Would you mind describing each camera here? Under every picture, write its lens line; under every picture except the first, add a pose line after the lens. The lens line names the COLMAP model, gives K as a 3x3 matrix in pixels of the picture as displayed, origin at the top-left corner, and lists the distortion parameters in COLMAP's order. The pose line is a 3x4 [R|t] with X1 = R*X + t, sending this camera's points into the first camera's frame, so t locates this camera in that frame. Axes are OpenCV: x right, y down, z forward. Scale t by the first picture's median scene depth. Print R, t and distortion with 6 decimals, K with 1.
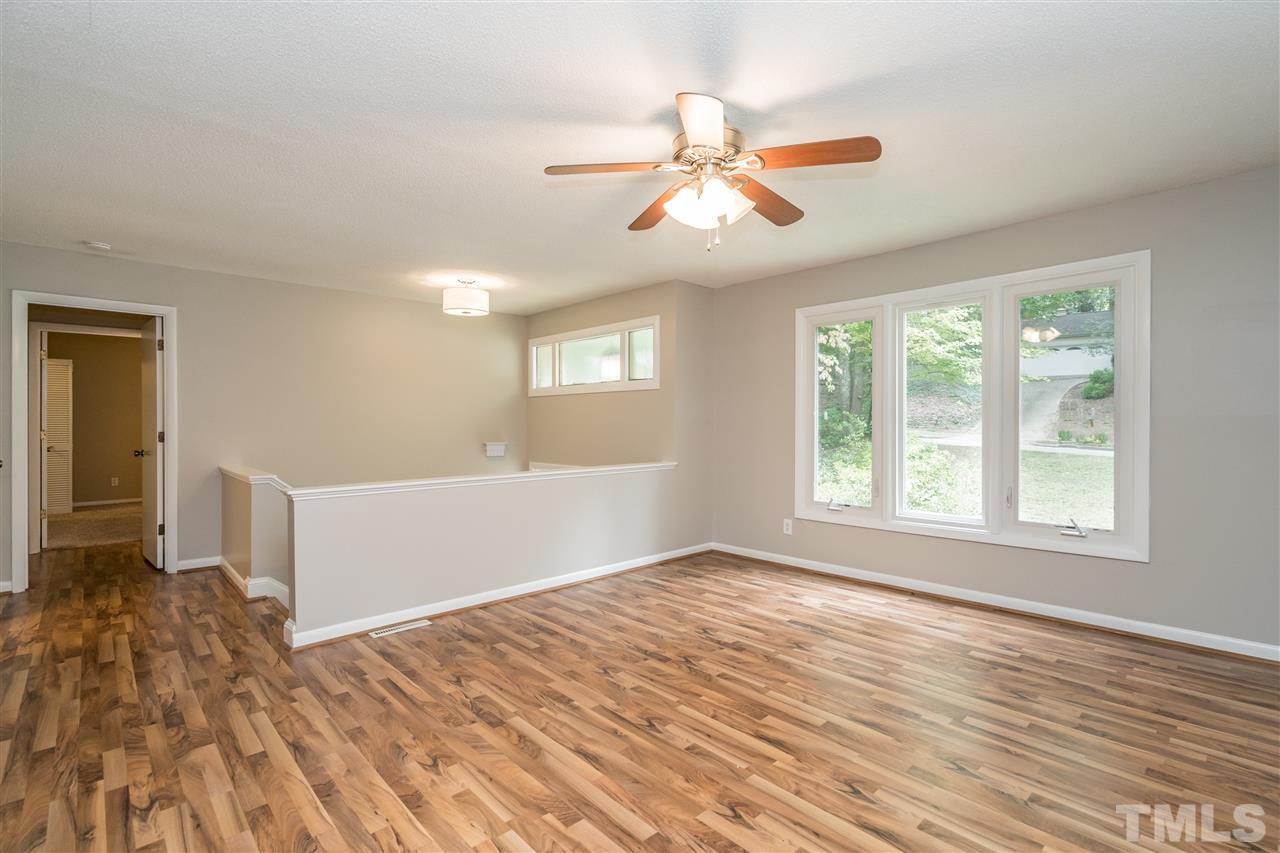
lens RADIAL K [[600.8, 0, 648.9], [0, 600.8, 429.3], [0, 0, 1]] dist [-0.006999, -0.000185]
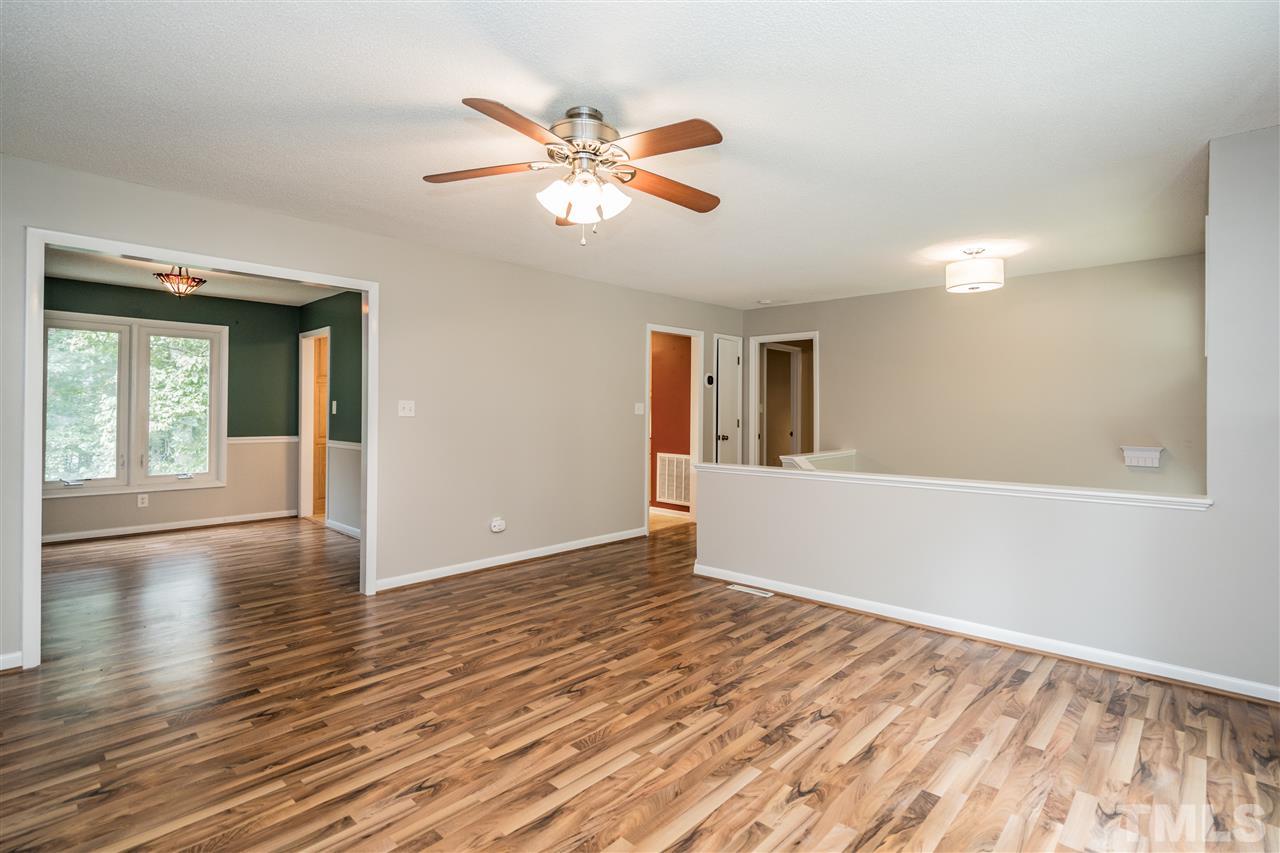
lens RADIAL K [[600.8, 0, 649.4], [0, 600.8, 413.8], [0, 0, 1]] dist [-0.006999, -0.000185]
pose [[0.069750, 0.002795, -0.997561, 0.857947], [-0.017383, 0.999848, 0.001586, -0.016141], [0.997413, 0.017230, 0.069788, 0.818172]]
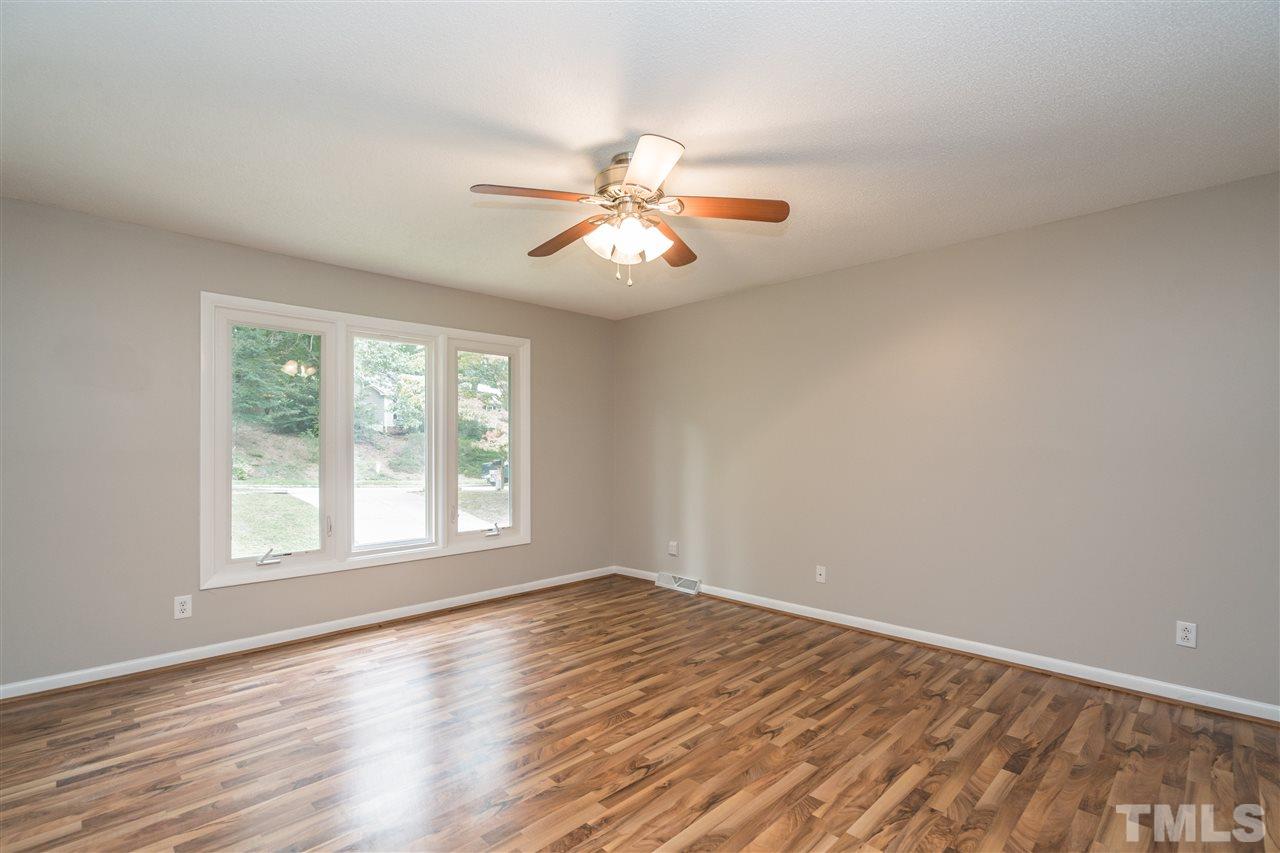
lens RADIAL K [[600.8, 0, 640.9], [0, 600.8, 429.1], [0, 0, 1]] dist [-0.006999, -0.000185]
pose [[-0.041680, 0.035185, 0.998511, -0.750730], [0.015983, 0.999275, -0.034544, -0.010425], [-0.999003, 0.014520, -0.042212, 0.805204]]
